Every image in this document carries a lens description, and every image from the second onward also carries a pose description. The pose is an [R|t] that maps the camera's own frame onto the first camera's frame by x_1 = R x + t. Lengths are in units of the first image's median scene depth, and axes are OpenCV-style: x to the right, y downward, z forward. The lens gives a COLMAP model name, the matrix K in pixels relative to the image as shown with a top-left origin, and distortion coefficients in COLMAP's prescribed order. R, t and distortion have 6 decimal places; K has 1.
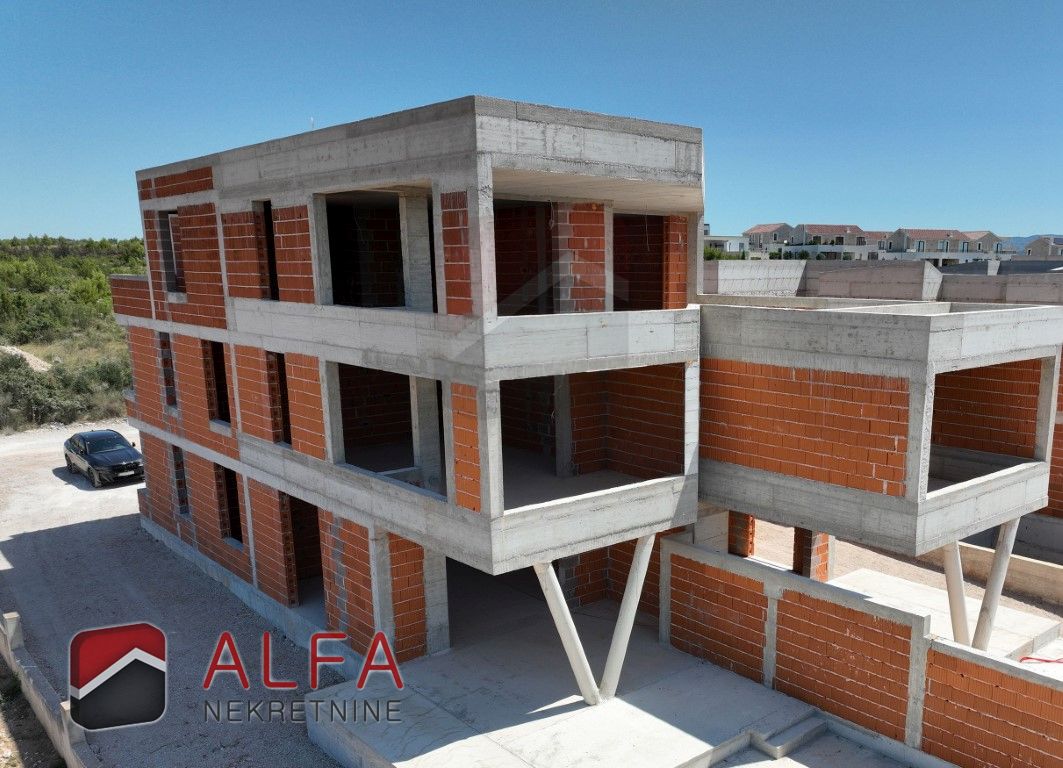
lens RADIAL K [[927.9, 0, 660.0], [0, 927.9, 475.7], [0, 0, 1]] dist [0.005635, 0.000799]
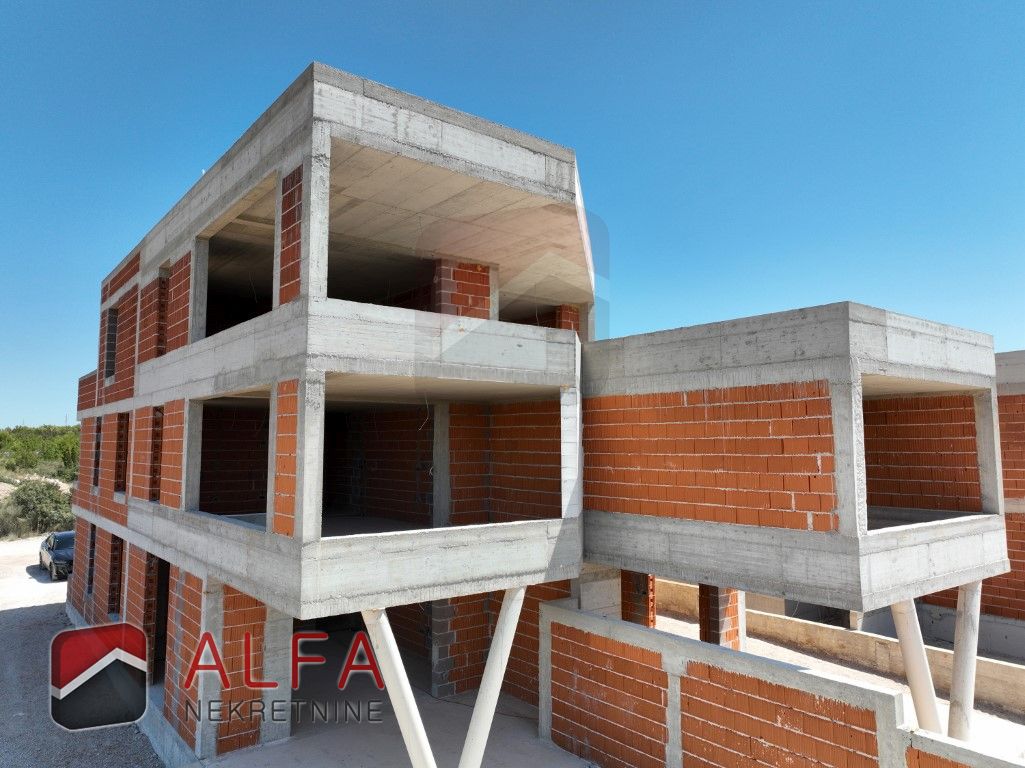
lens RADIAL K [[721.7, 0, 514.4], [0, 721.7, 381.1], [0, 0, 1]] dist [0.001598, 0.010891]
pose [[0.995293, -0.013406, -0.095975, 0.049482], [-0.016875, 0.951274, -0.307884, 0.086707], [0.095426, 0.308054, 0.946571, 0.335495]]
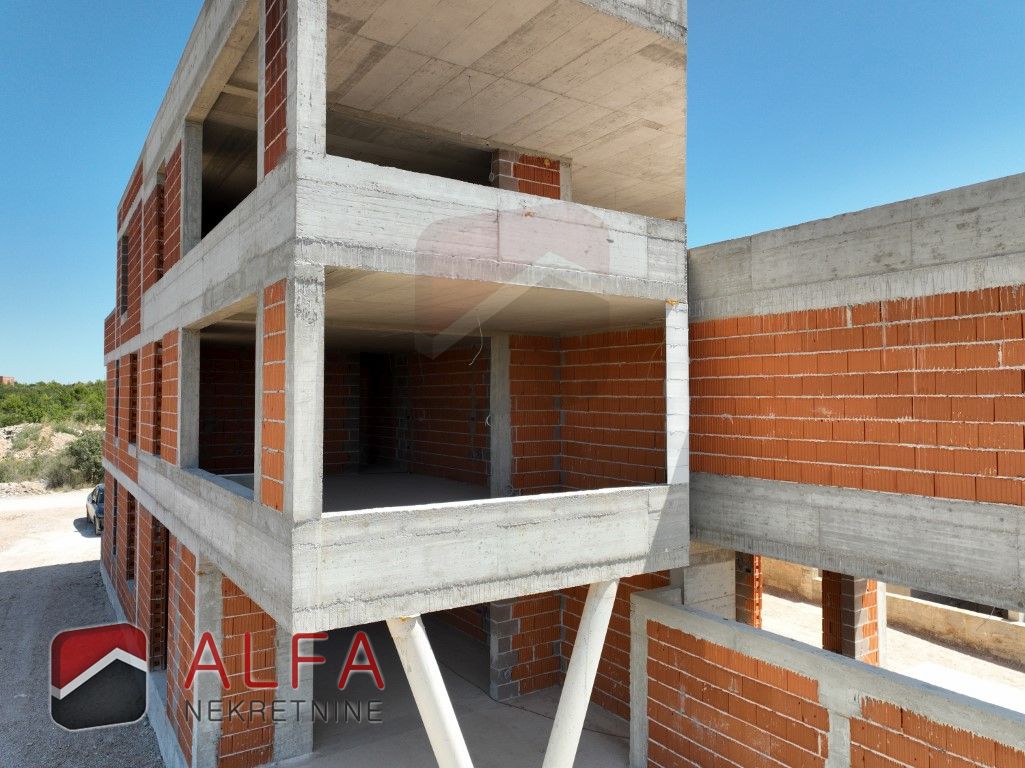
lens RADIAL K [[721.7, 0, 514.4], [0, 721.7, 381.1], [0, 0, 1]] dist [0.001598, 0.010891]
pose [[0.984106, -0.007546, -0.177421, 0.012396], [-0.036800, 0.968743, -0.245323, 0.055489], [0.173726, 0.247953, 0.953068, 0.521402]]
